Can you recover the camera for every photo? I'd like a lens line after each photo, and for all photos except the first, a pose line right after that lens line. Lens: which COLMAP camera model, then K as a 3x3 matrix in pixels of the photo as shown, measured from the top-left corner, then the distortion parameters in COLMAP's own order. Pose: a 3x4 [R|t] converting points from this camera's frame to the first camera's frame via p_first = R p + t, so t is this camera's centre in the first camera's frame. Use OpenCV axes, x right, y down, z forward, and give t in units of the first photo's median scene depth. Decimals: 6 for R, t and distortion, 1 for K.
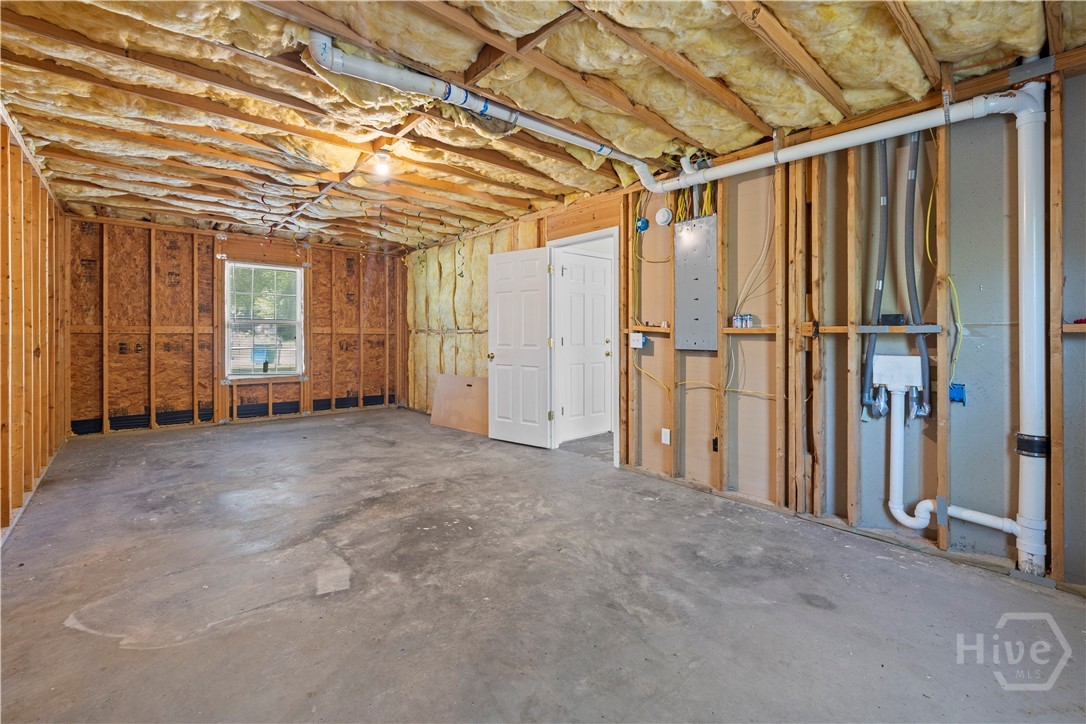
lens RADIAL K [[465.3, 0, 533.9], [0, 465.3, 337.1], [0, 0, 1]] dist [0.010853, -0.000314]
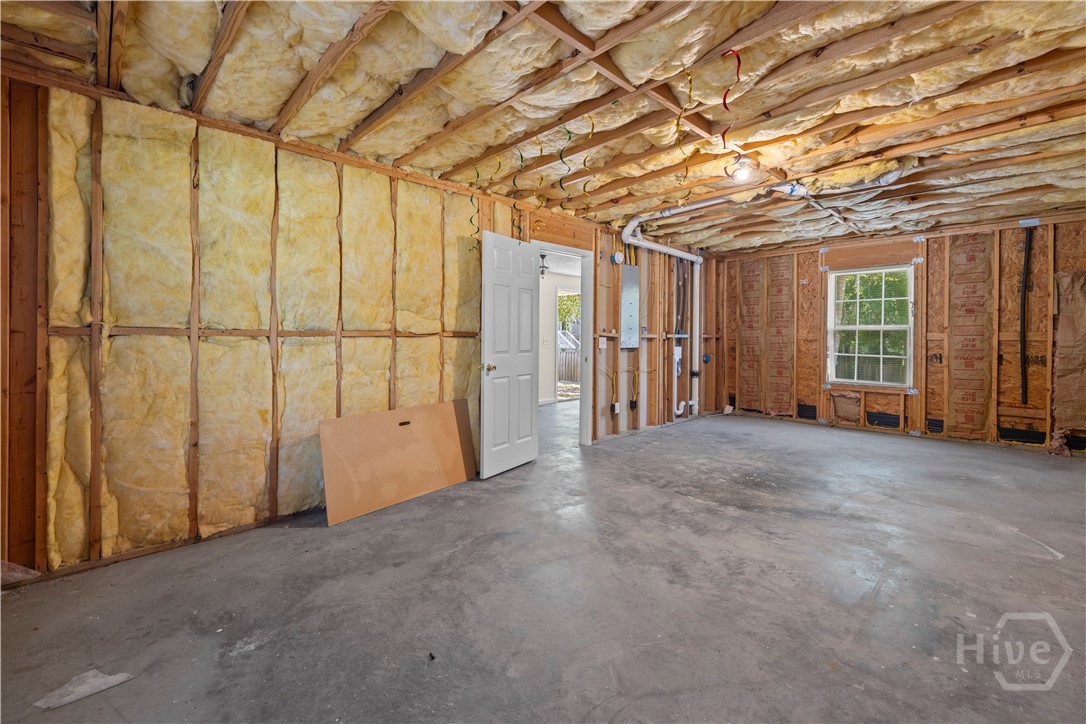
lens RADIAL K [[465.3, 0, 535.9], [0, 465.3, 335.6], [0, 0, 1]] dist [0.010853, -0.000314]
pose [[-0.060744, 0.001891, 0.998152, -1.349050], [0.002740, 0.999995, -0.001728, -0.015662], [-0.998150, 0.002630, -0.060749, 1.550149]]
